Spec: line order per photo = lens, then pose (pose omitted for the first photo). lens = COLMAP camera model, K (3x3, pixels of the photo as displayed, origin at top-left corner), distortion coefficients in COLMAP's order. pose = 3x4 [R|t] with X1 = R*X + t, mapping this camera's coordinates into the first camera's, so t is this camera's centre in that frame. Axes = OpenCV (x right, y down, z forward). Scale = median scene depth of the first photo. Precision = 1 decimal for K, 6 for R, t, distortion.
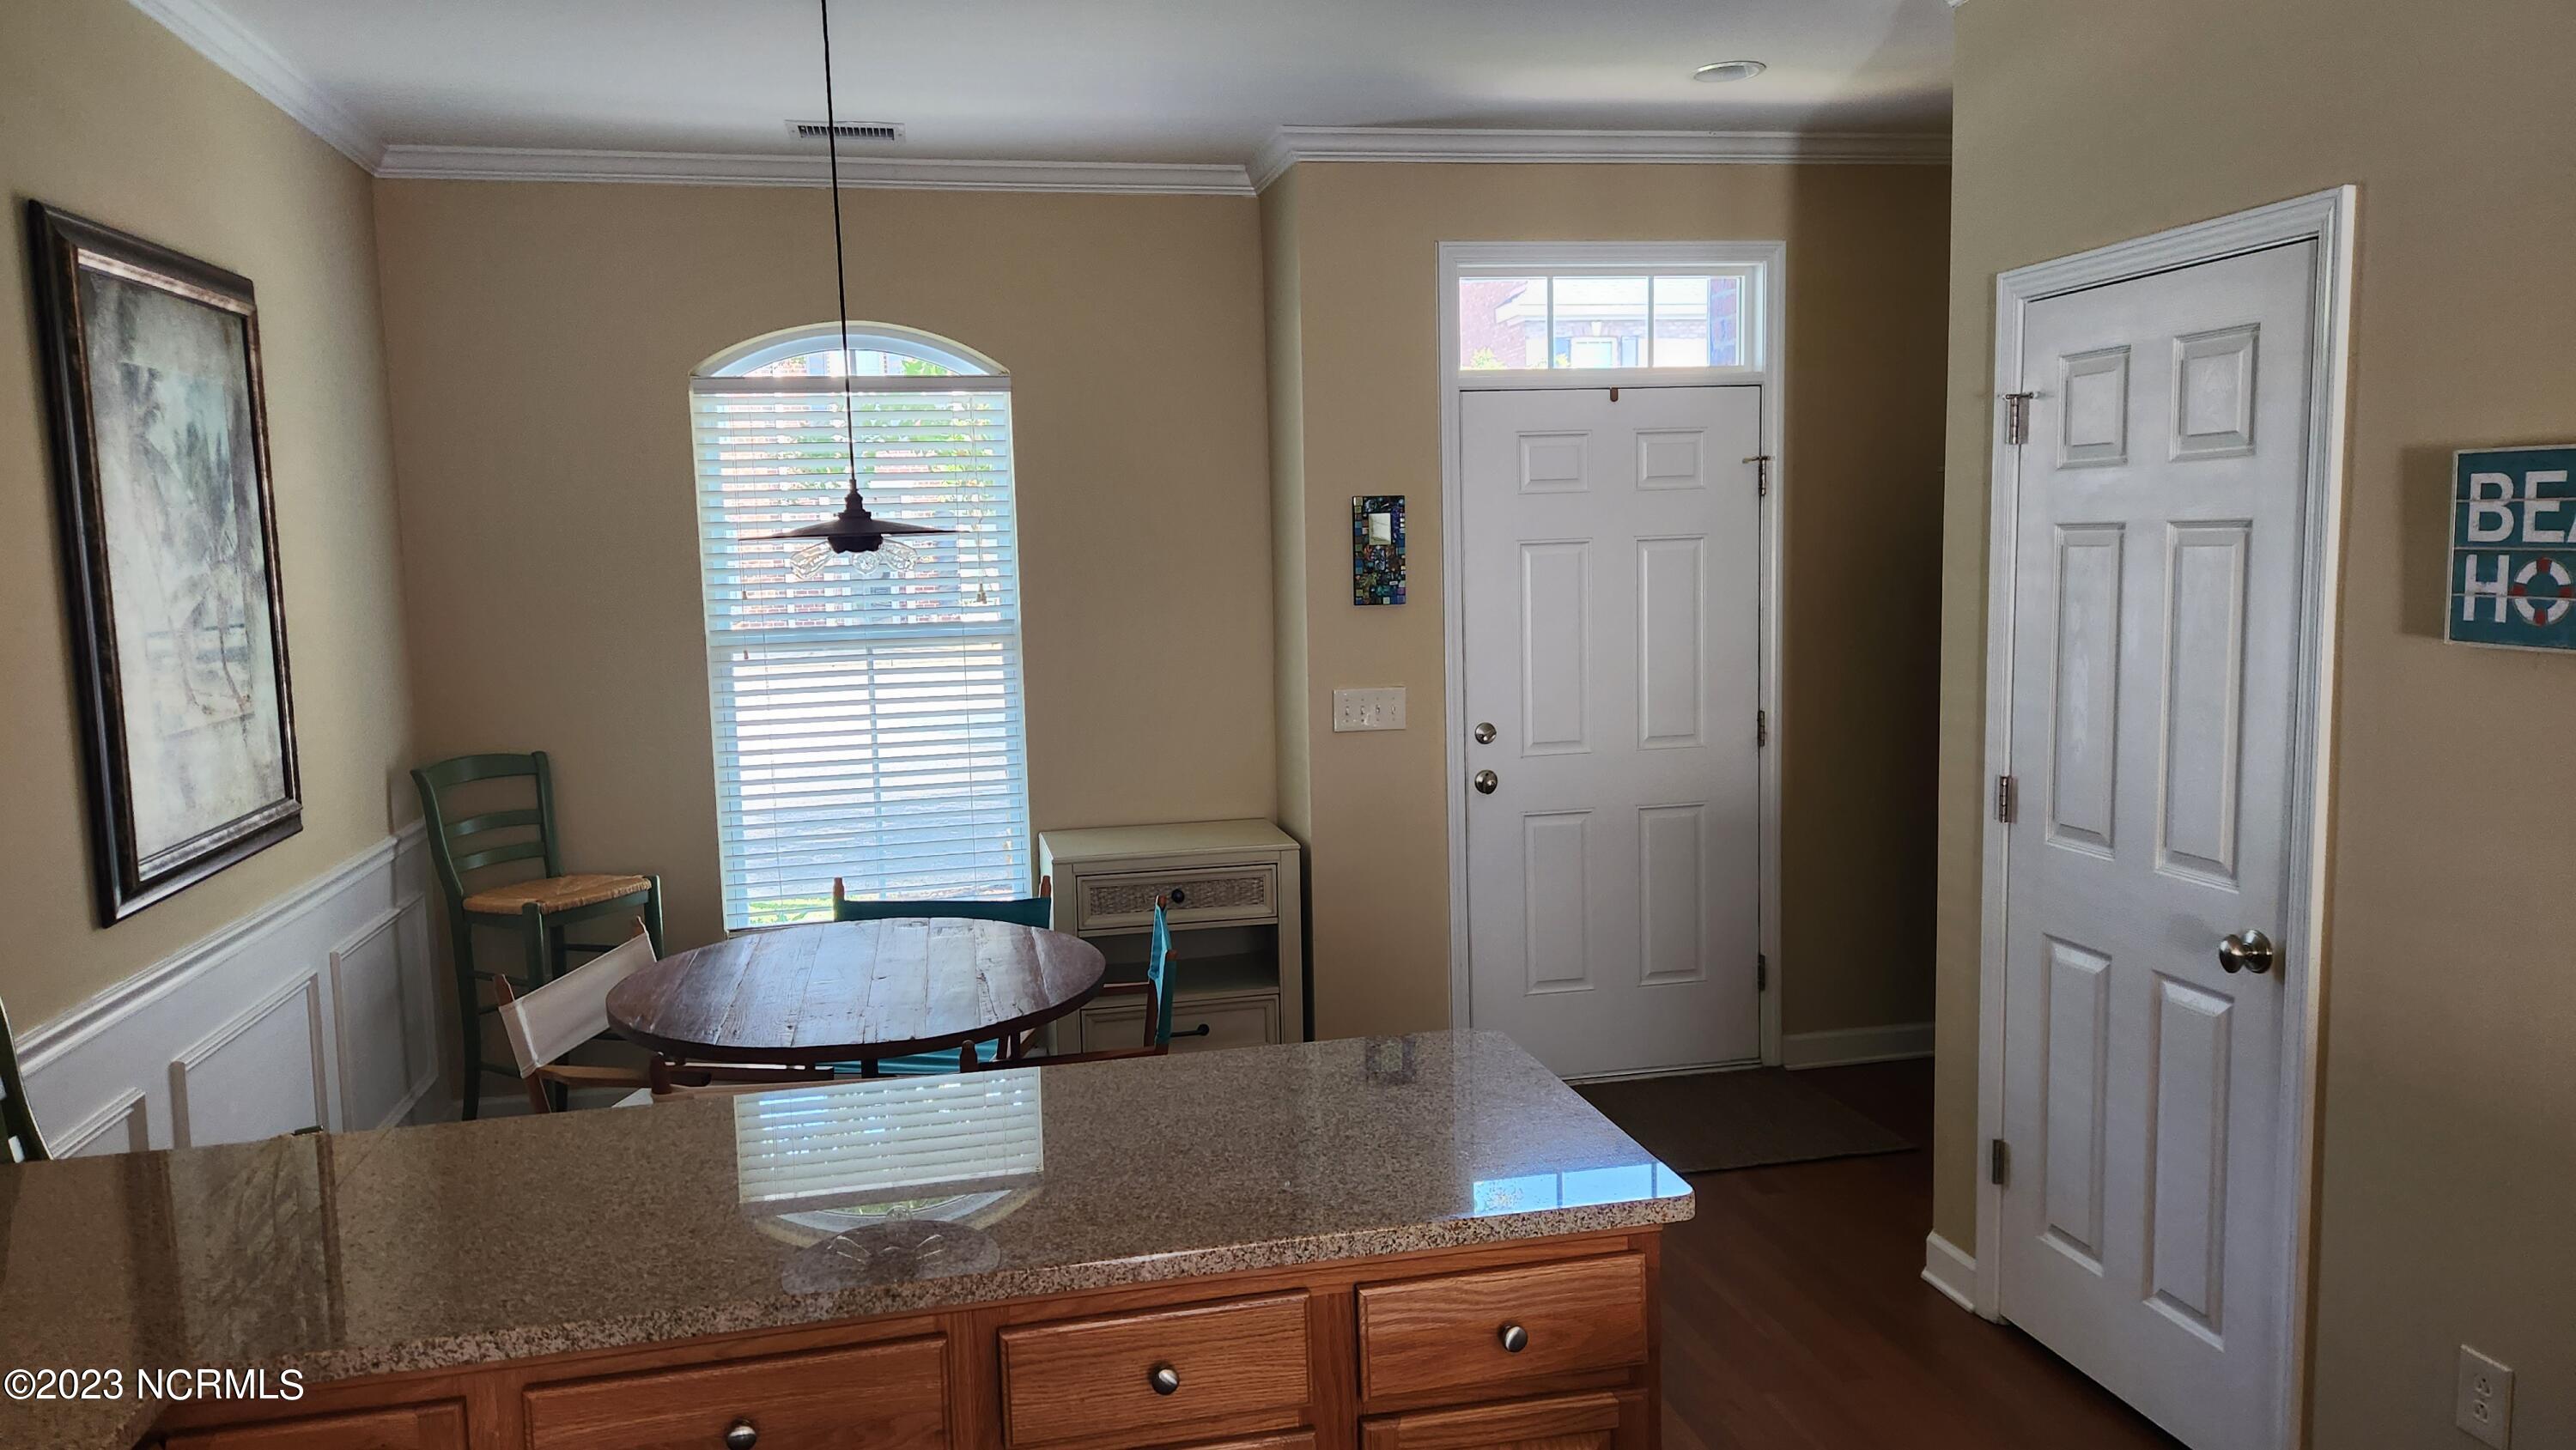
lens RADIAL K [[1723.6, 0, 1275.2], [0, 1723.6, 721.2], [0, 0, 1]] dist [0.069110, -0.050291]
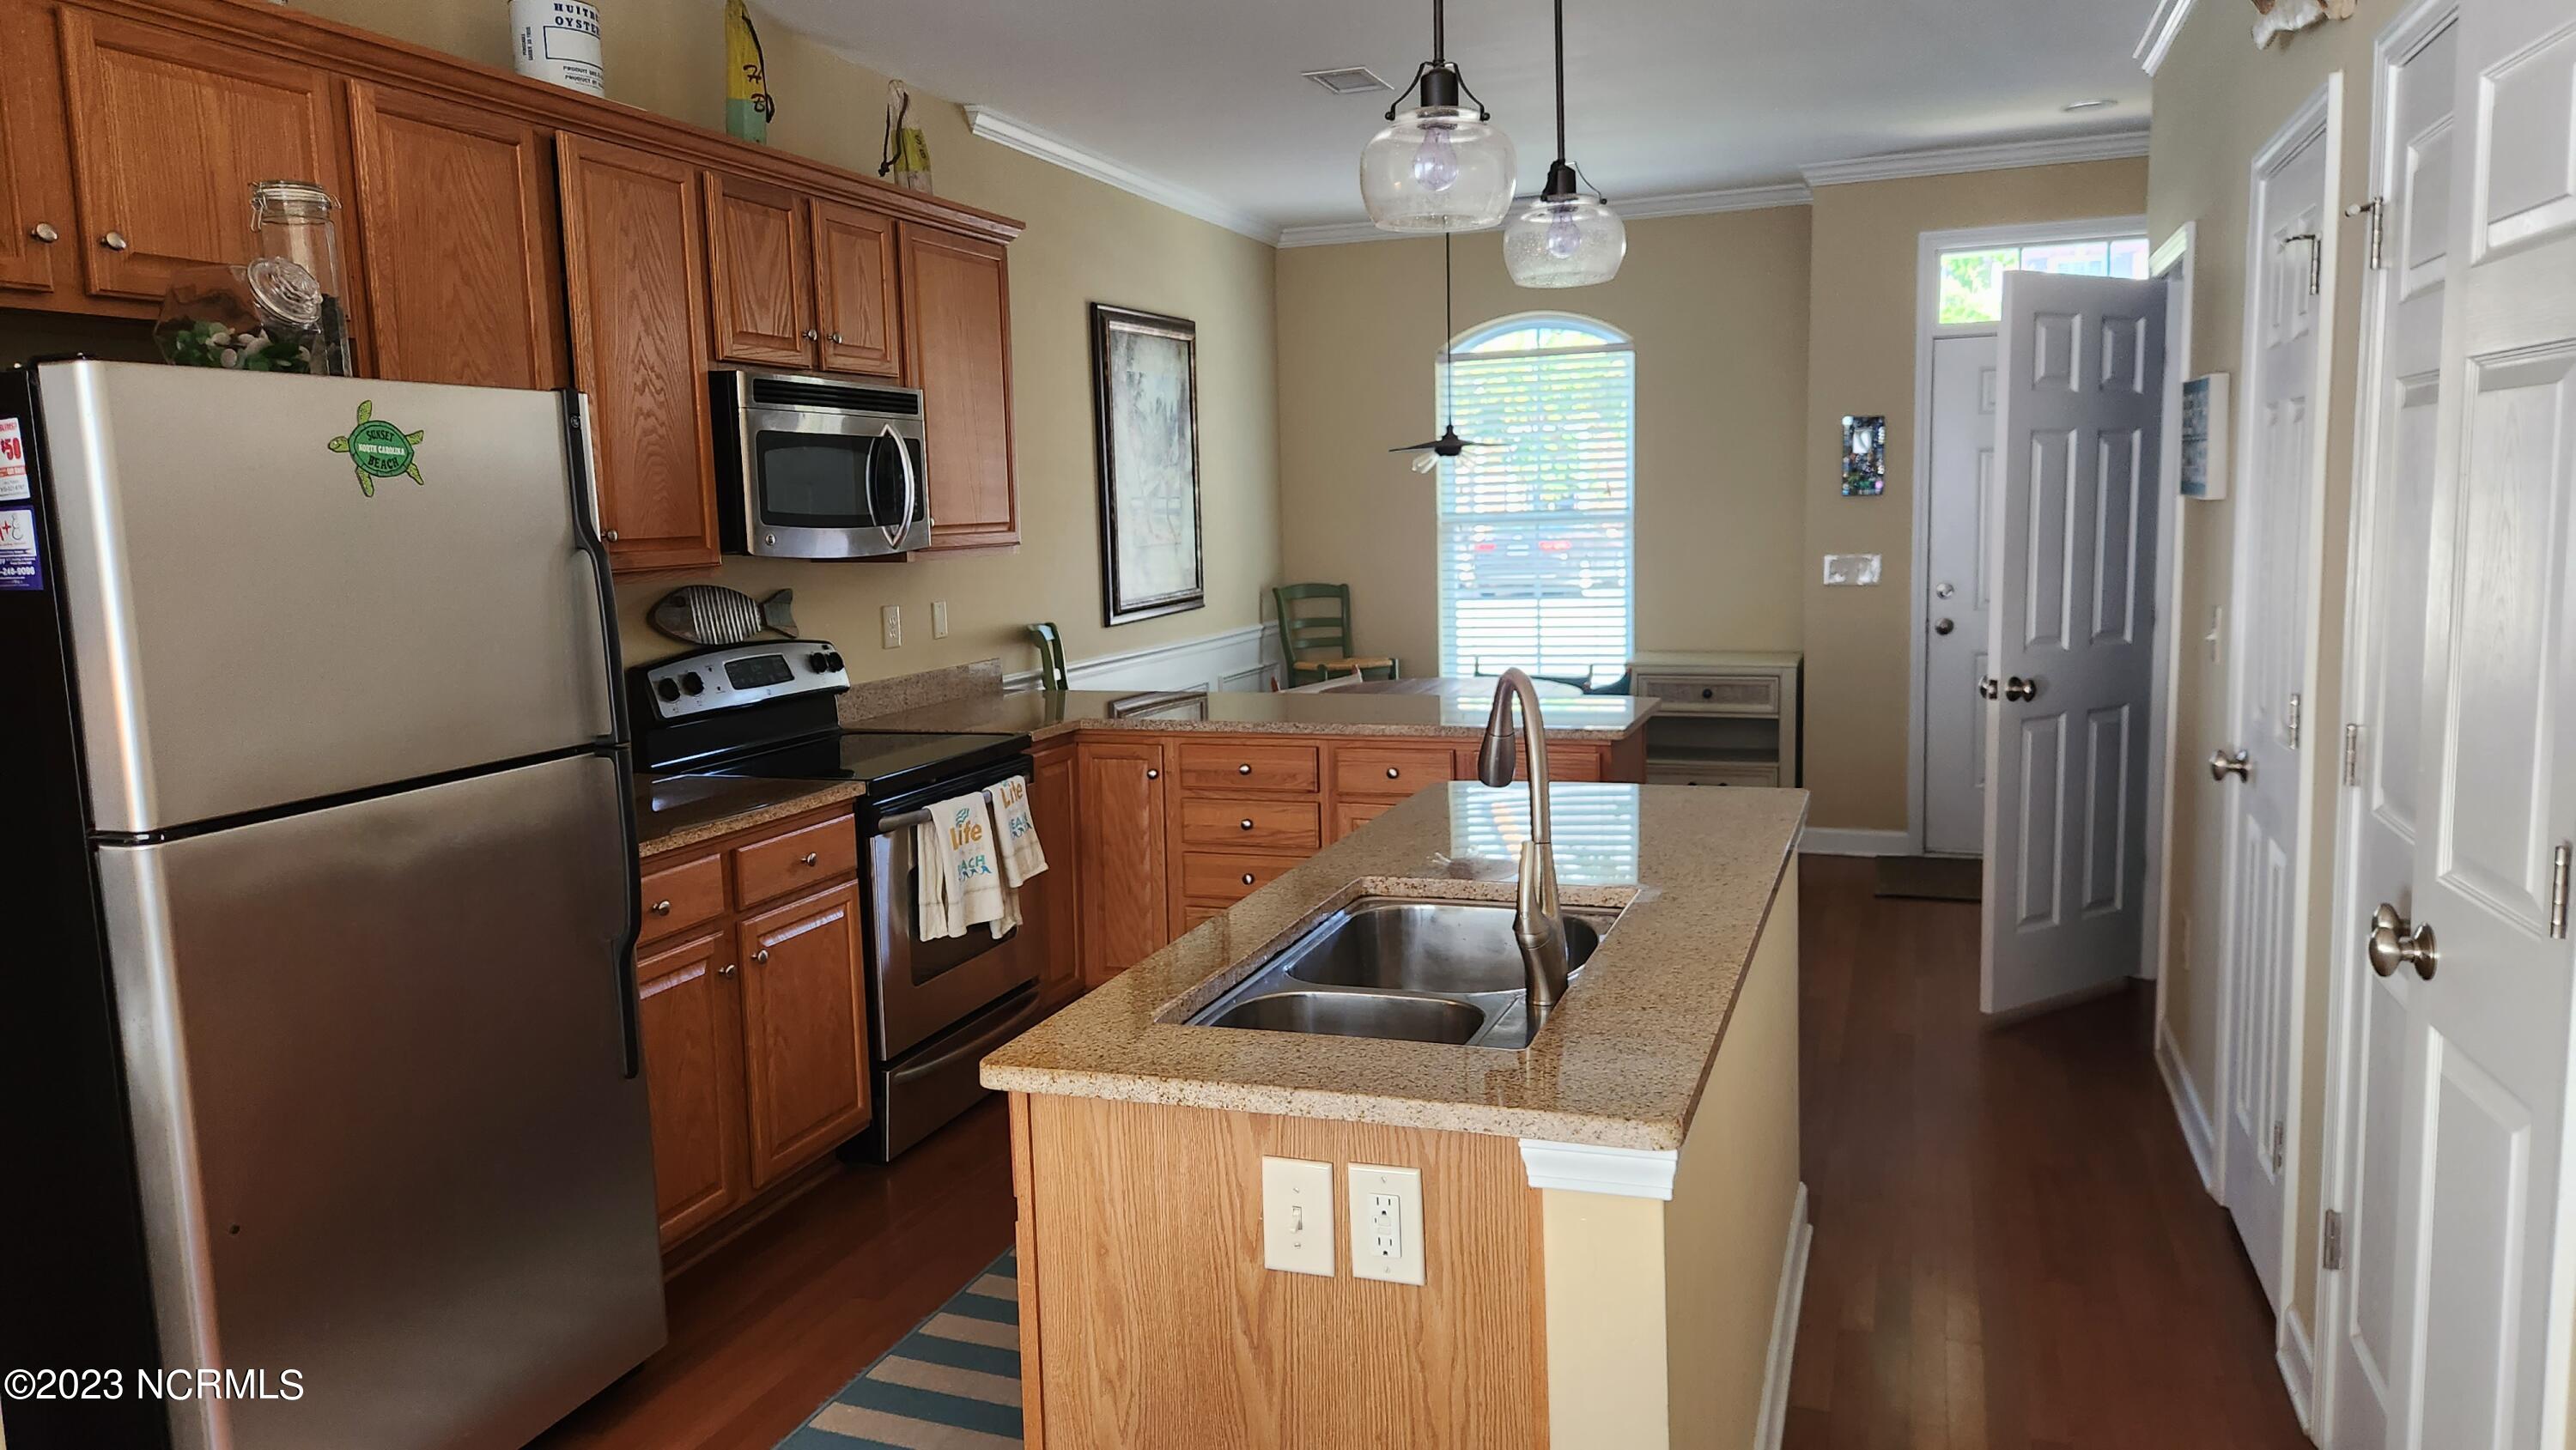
lens RADIAL K [[1723.6, 0, 1281.5], [0, 1723.6, 714.4], [0, 0, 1]] dist [0.069110, -0.050291]
pose [[0.848351, 0.069415, -0.524863, 0.422219], [-0.051656, 0.997490, 0.048429, 0.068127], [0.526908, -0.013973, 0.849808, -0.462303]]
